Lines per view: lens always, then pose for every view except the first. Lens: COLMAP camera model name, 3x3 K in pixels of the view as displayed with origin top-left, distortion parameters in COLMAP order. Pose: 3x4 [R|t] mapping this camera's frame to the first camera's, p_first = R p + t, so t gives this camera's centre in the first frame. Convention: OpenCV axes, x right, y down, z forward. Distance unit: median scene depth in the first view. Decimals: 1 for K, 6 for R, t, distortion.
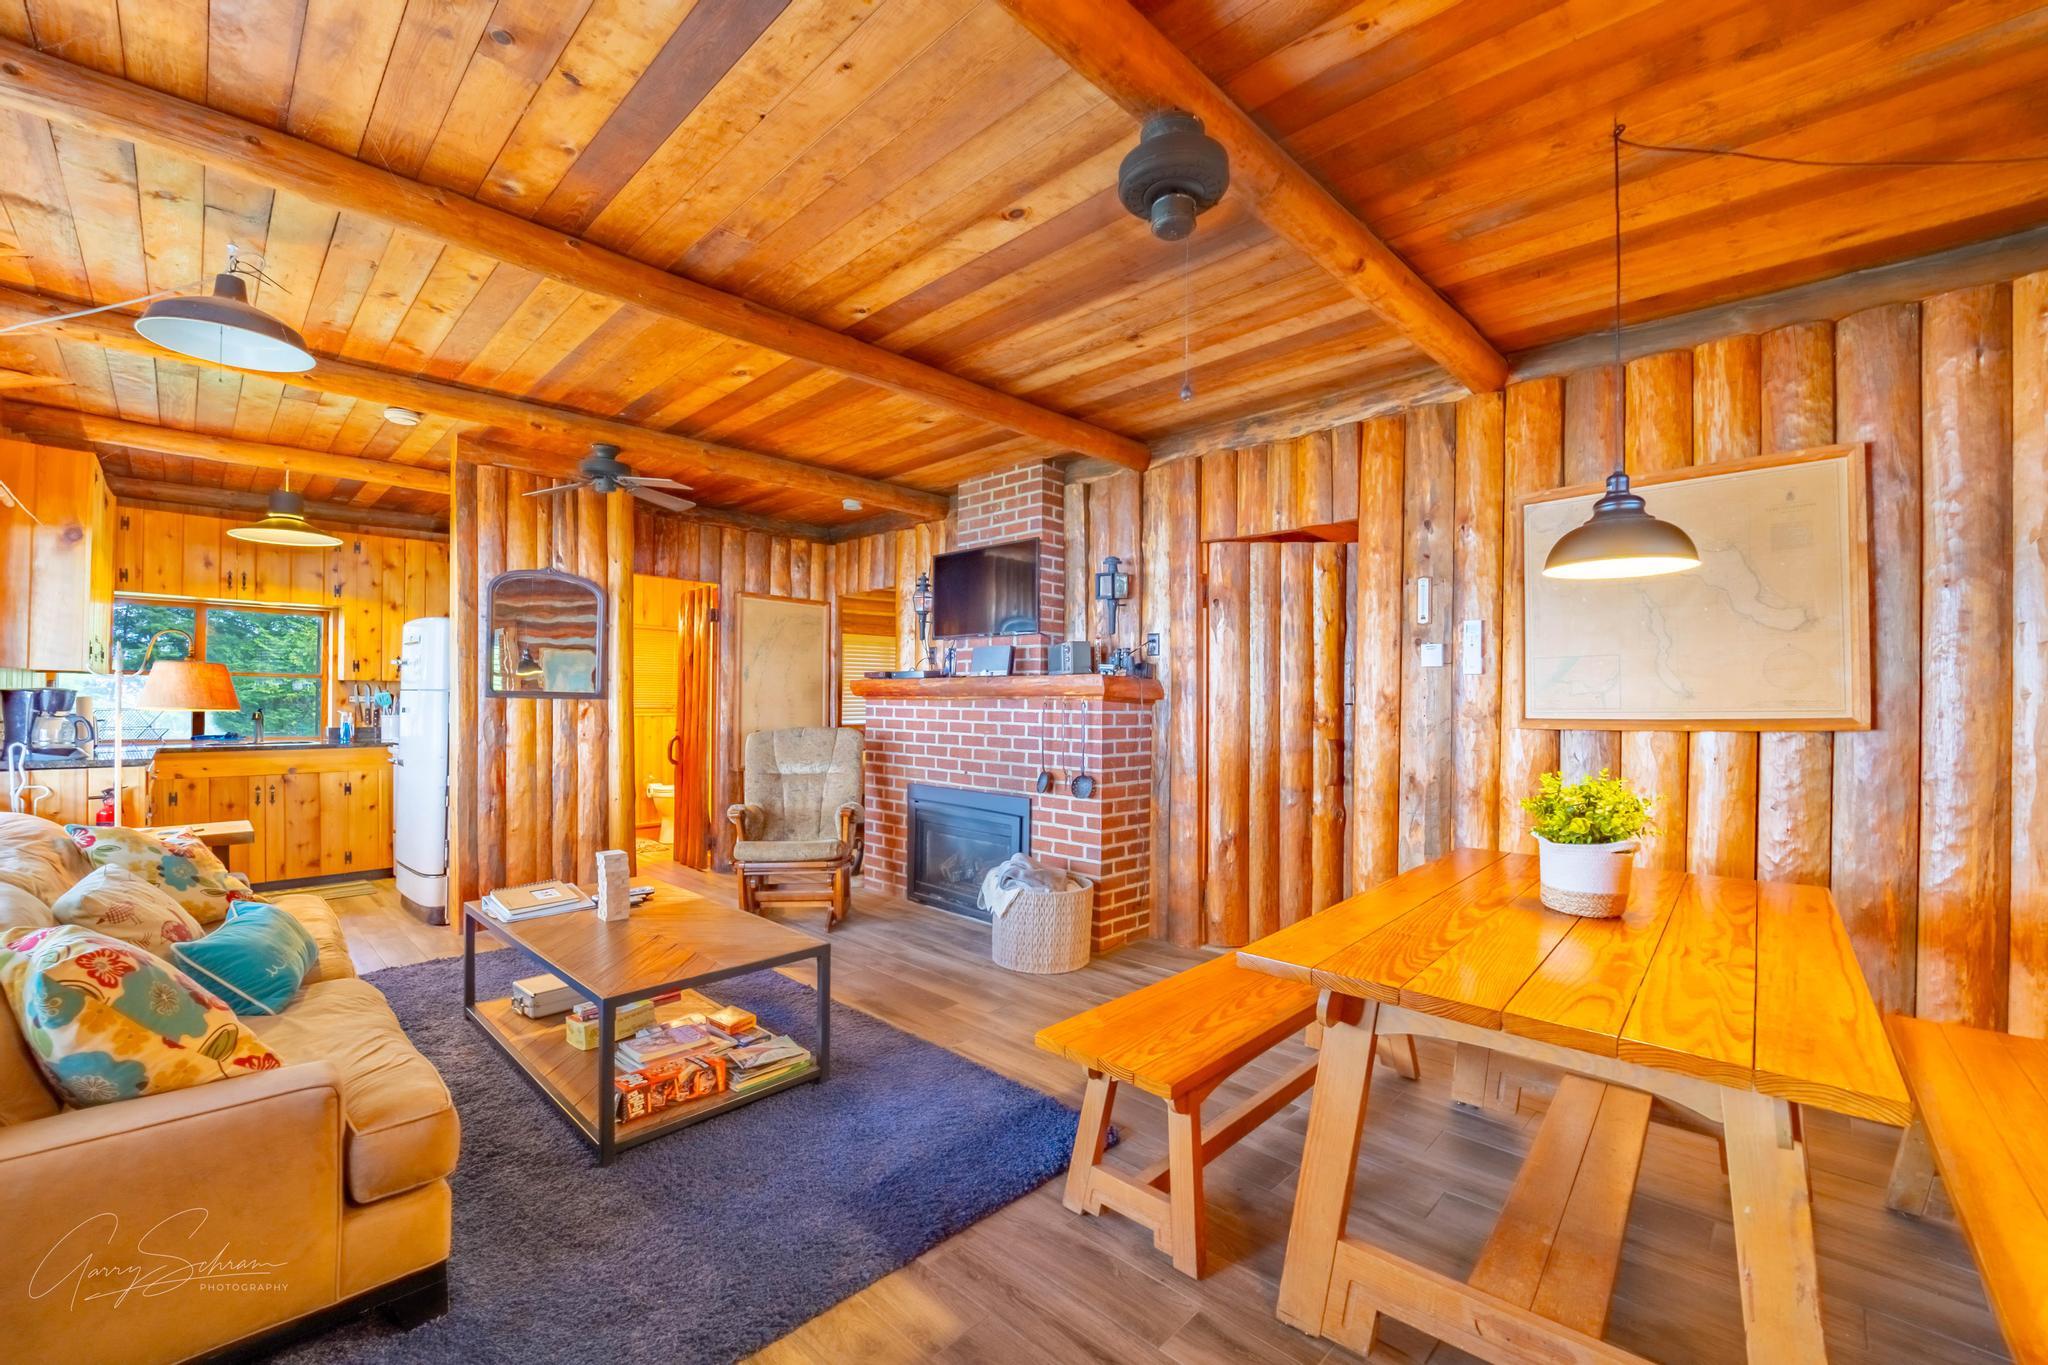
lens RADIAL K [[831.0, 0, 991.7], [0, 831.0, 693.3], [0, 0, 1]] dist [-0.020655, -0.001356]
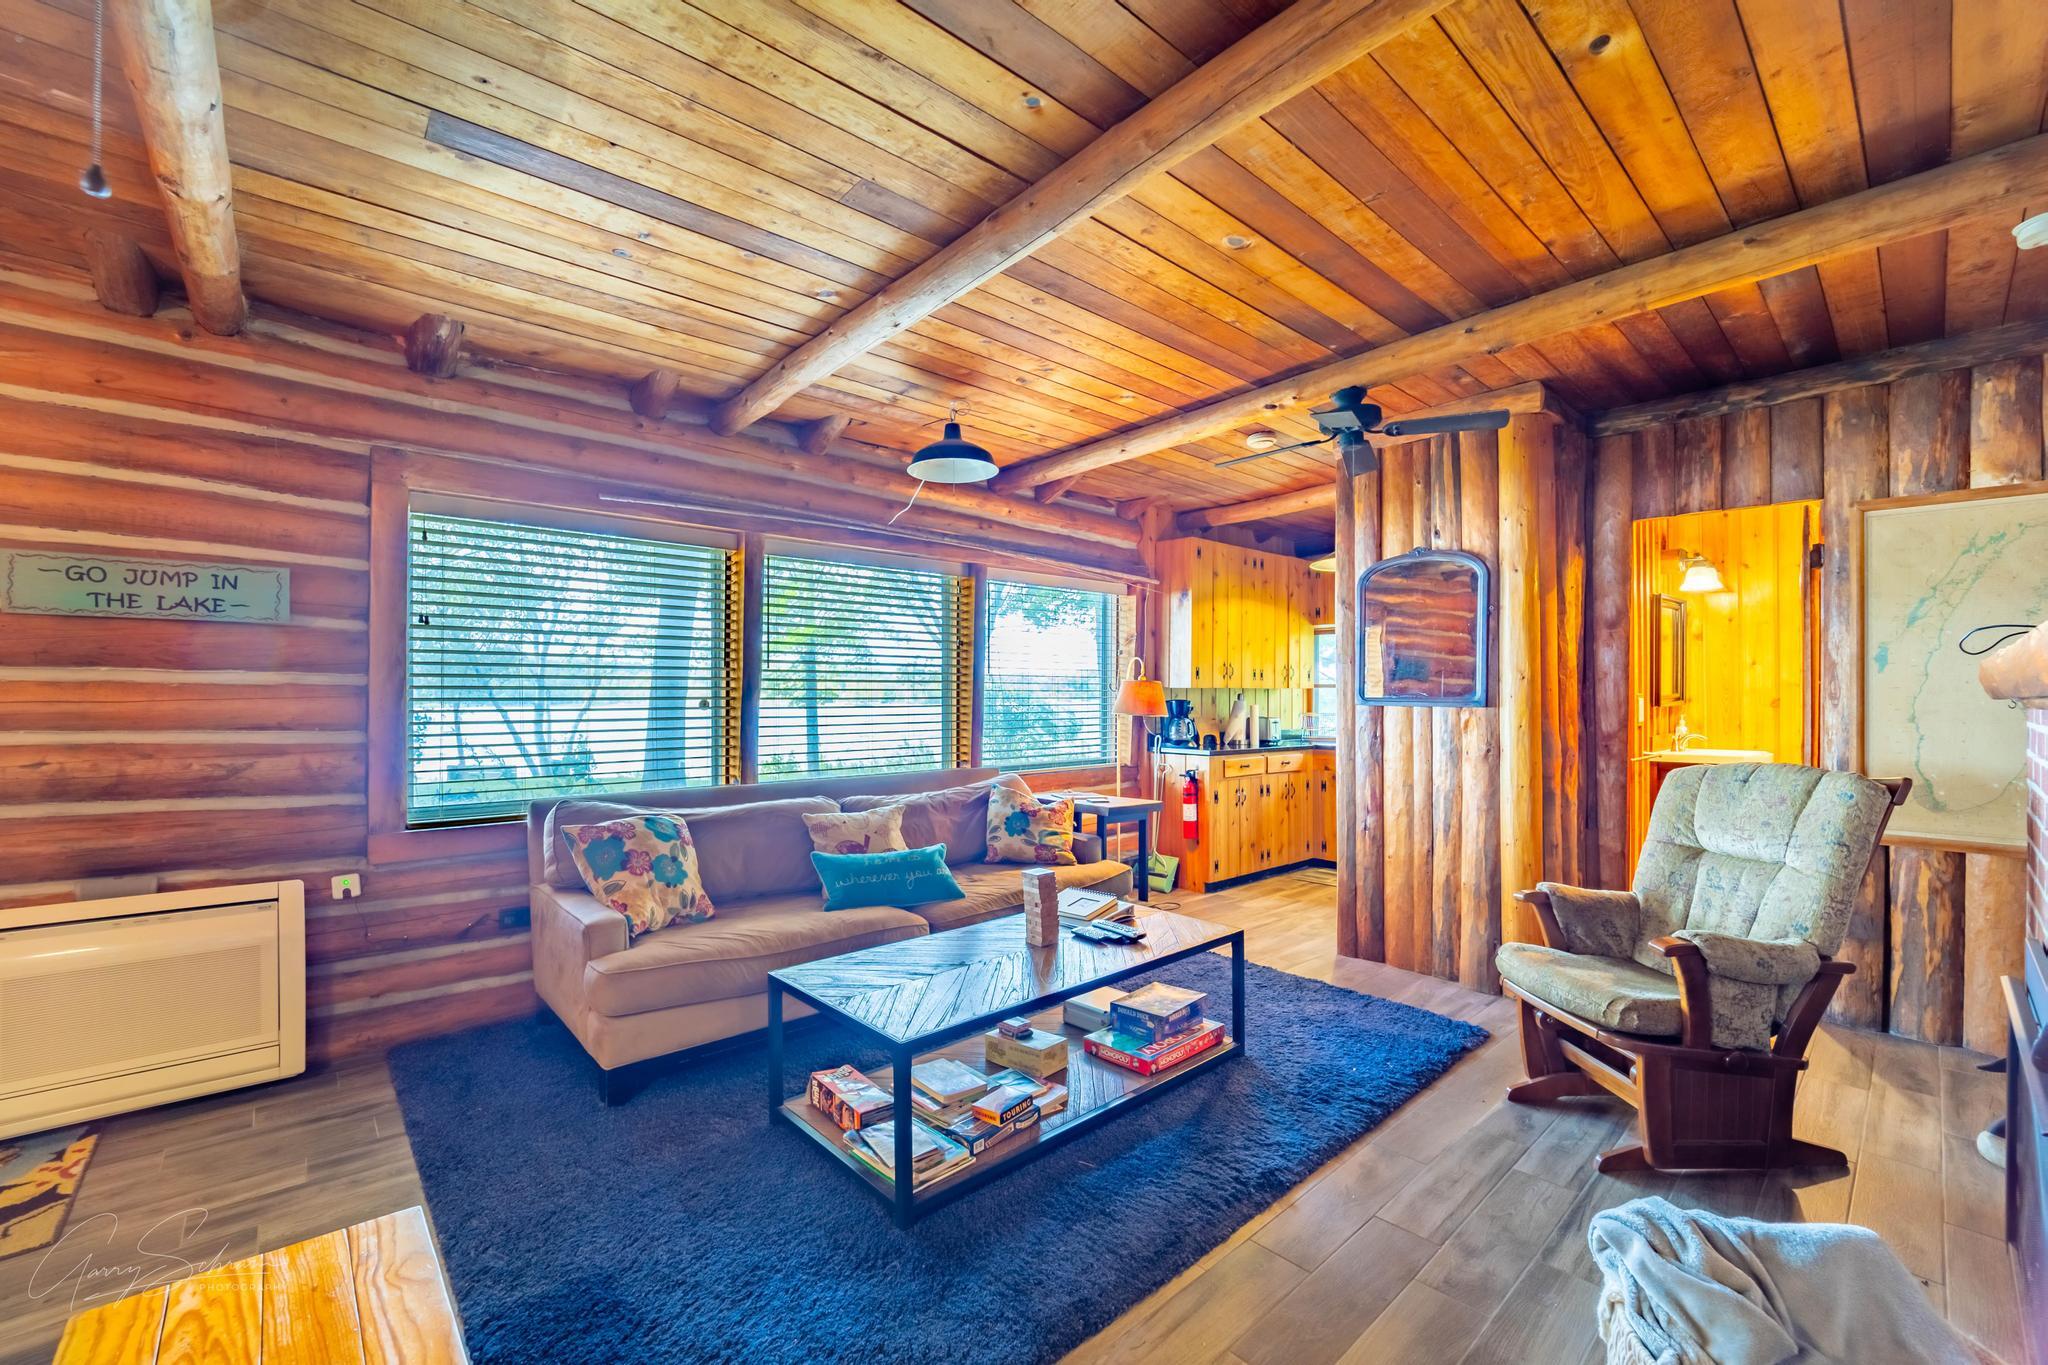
lens RADIAL K [[831.0, 0, 1030.0], [0, 831.0, 703.8], [0, 0, 1]] dist [-0.020655, -0.001356]
pose [[-0.036924, -0.004363, -0.999309, 0.279640], [0.009973, 0.999939, -0.004735, 0.003824], [0.999268, -0.010141, -0.036879, 0.581641]]
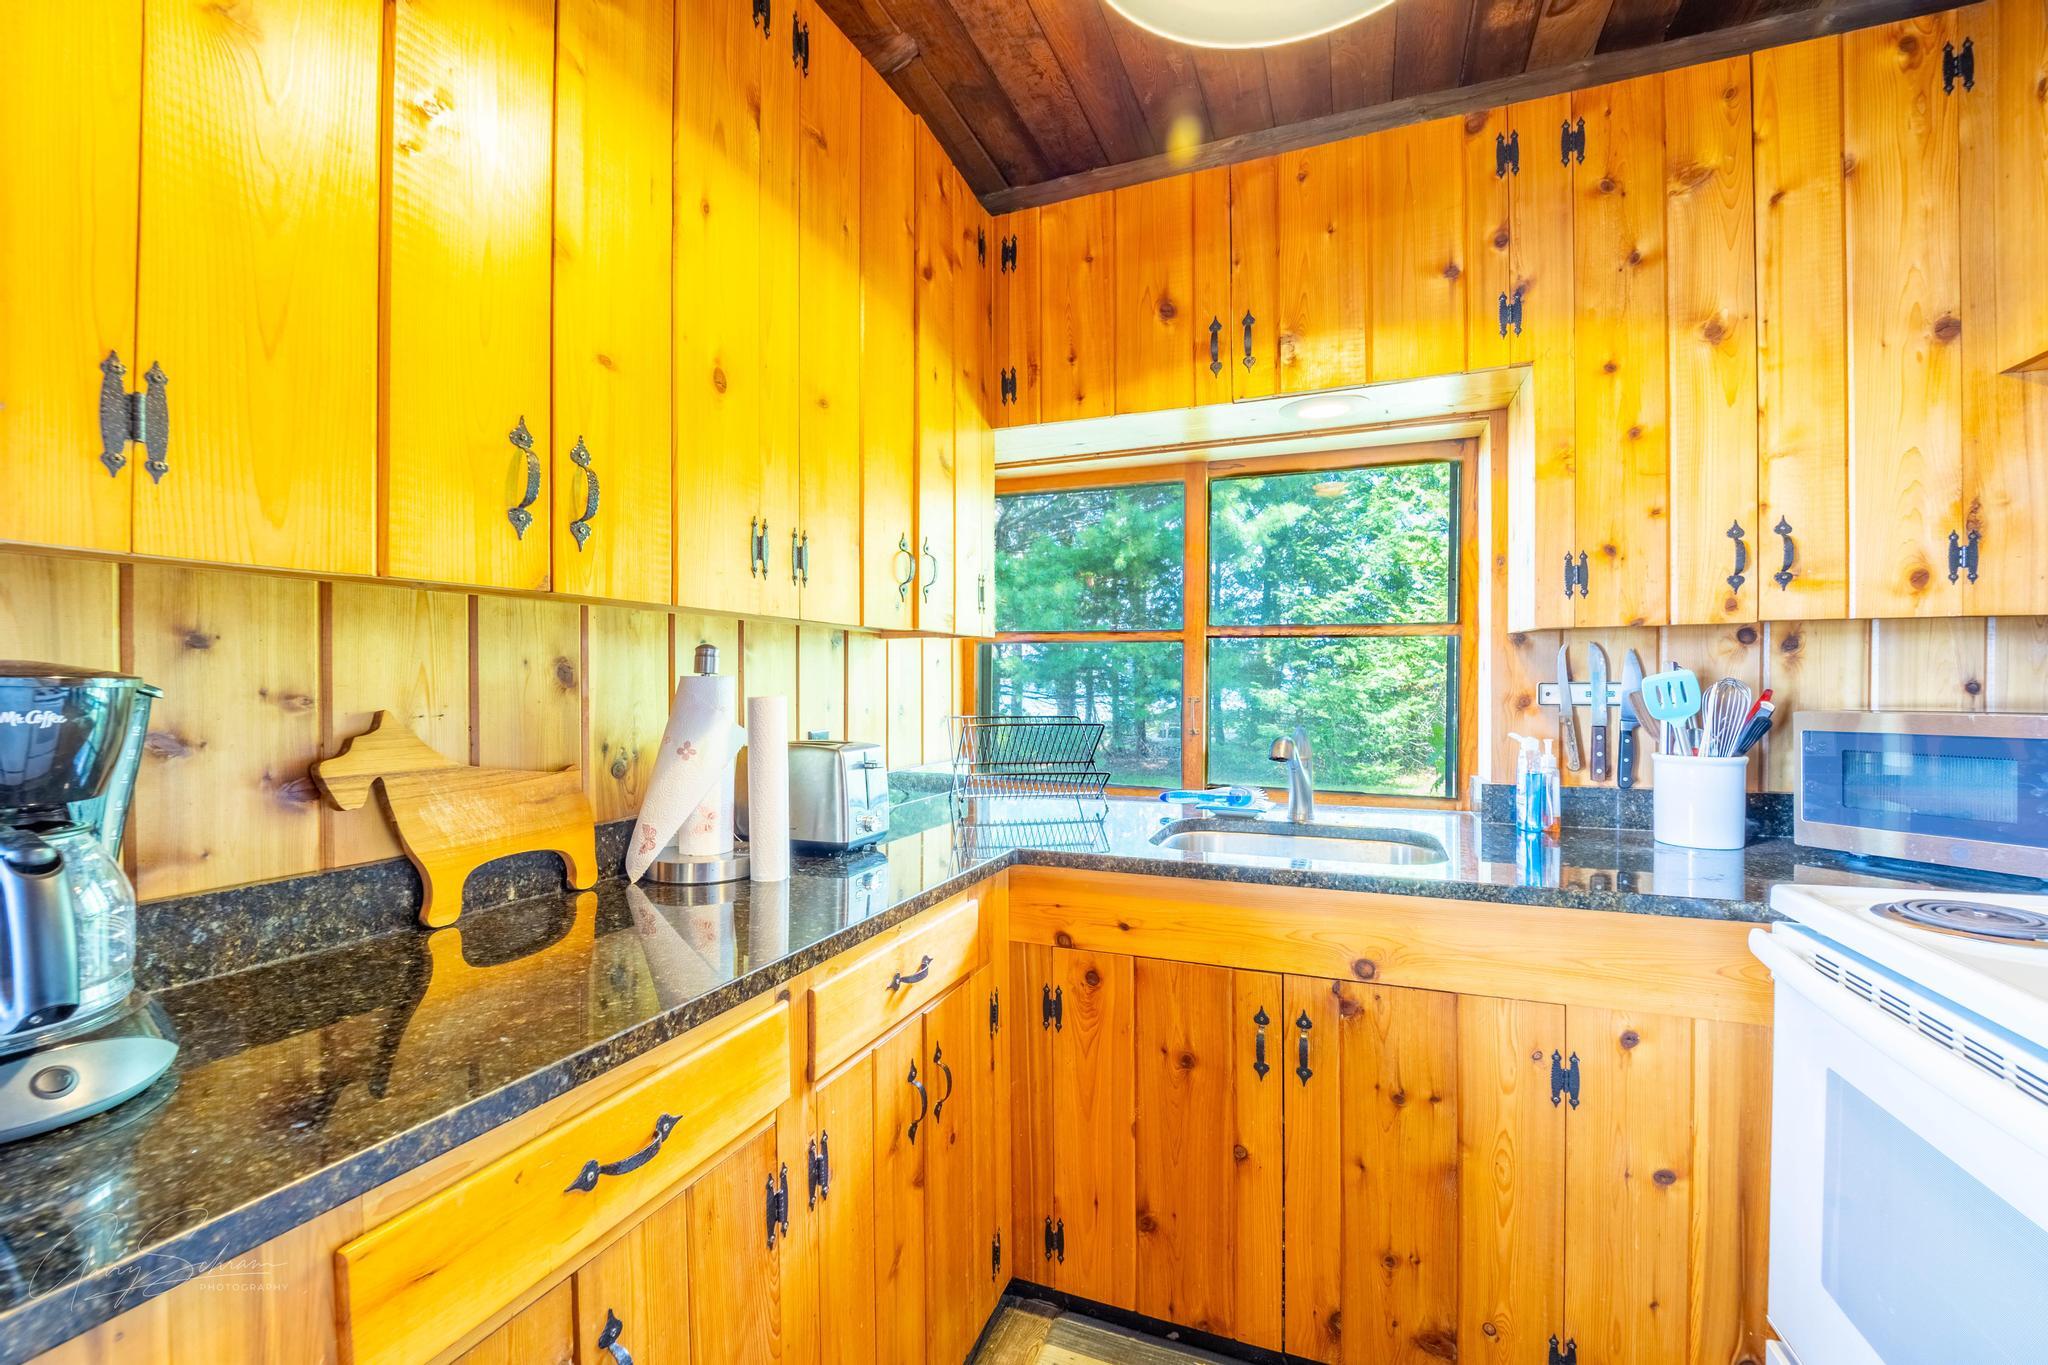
lens RADIAL K [[831.0, 0, 1017.2], [0, 831.0, 682.0], [0, 0, 1]] dist [-0.020655, -0.001356]
pose [[0.390198, 0.002456, -0.920728, -0.693578], [0.010256, 0.999923, 0.007014, -0.002218], [0.920674, -0.012179, 0.390143, 0.840528]]
